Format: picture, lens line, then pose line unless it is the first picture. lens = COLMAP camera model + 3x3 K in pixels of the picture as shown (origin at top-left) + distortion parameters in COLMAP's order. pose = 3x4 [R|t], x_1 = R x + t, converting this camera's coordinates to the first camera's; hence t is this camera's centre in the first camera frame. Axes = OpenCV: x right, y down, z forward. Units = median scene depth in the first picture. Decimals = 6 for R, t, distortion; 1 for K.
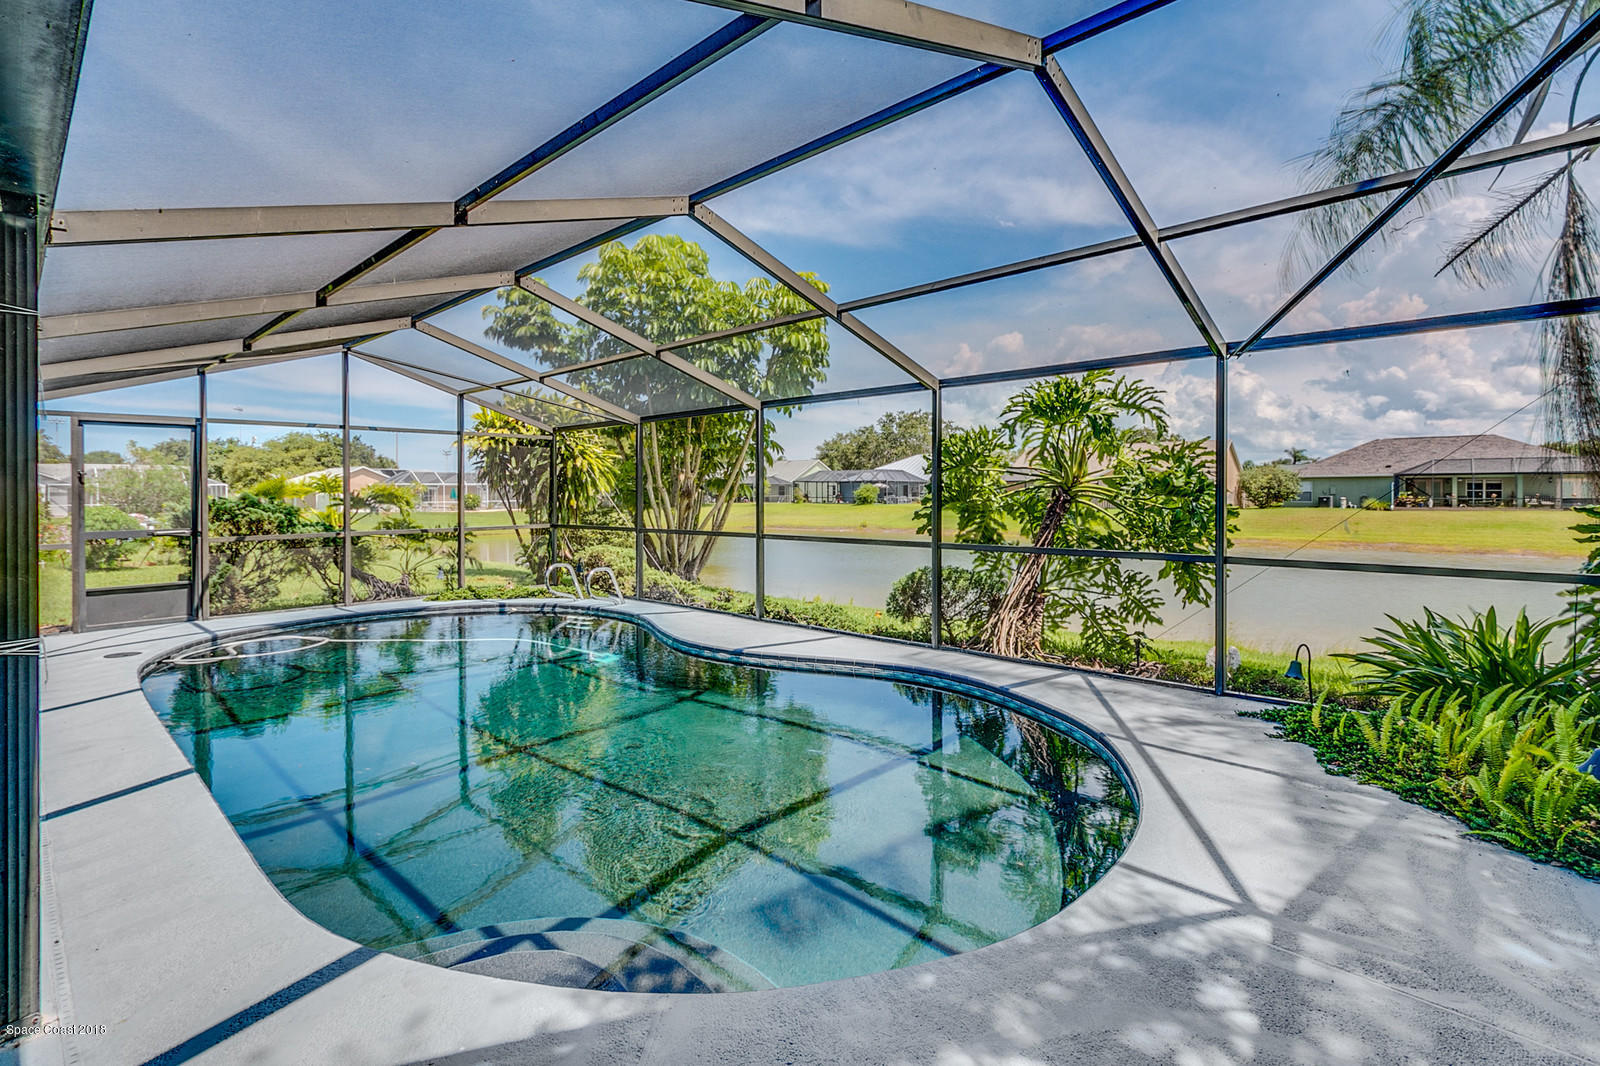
lens RADIAL K [[744.3, 0, 803.5], [0, 744.3, 493.3], [0, 0, 1]] dist [0.000284, 0.000088]
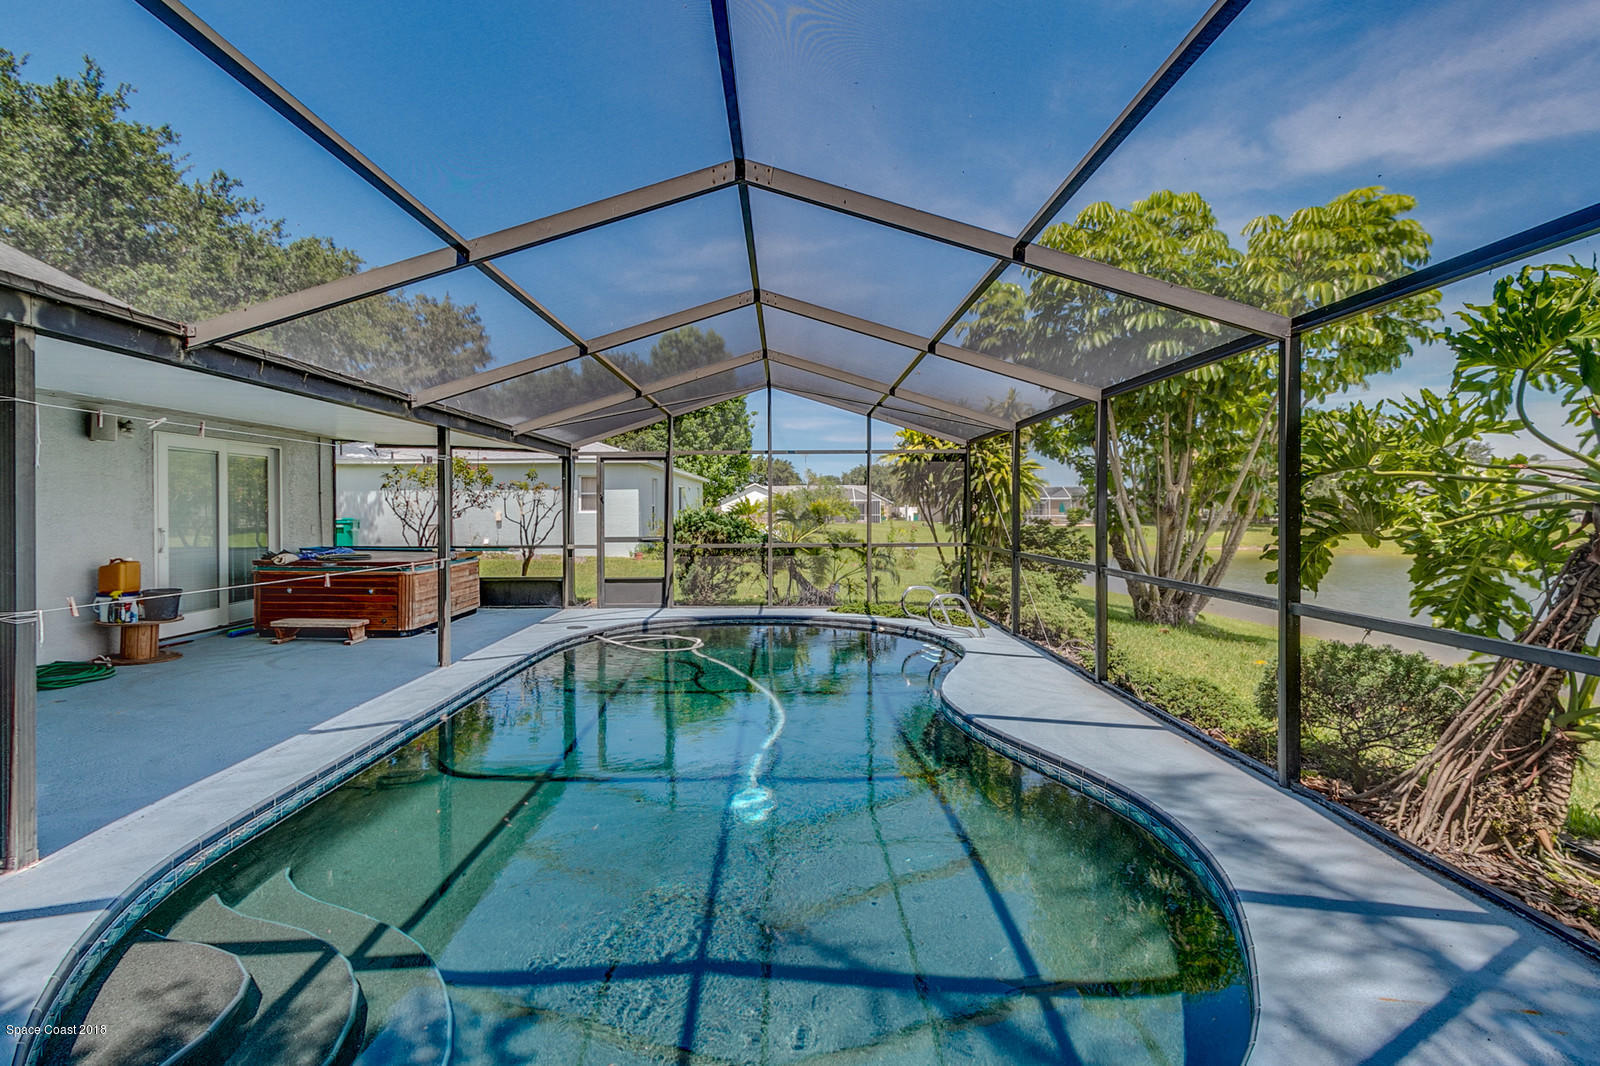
lens RADIAL K [[748.8, 0, 795.5], [0, 748.8, 517.4], [0, 0, 1]] dist [-0.001336, -0.000081]
pose [[0.687280, 0.012743, -0.726280, 0.250053], [-0.002735, 0.999884, 0.014956, -0.005404], [0.726387, -0.008292, 0.687236, 0.239401]]
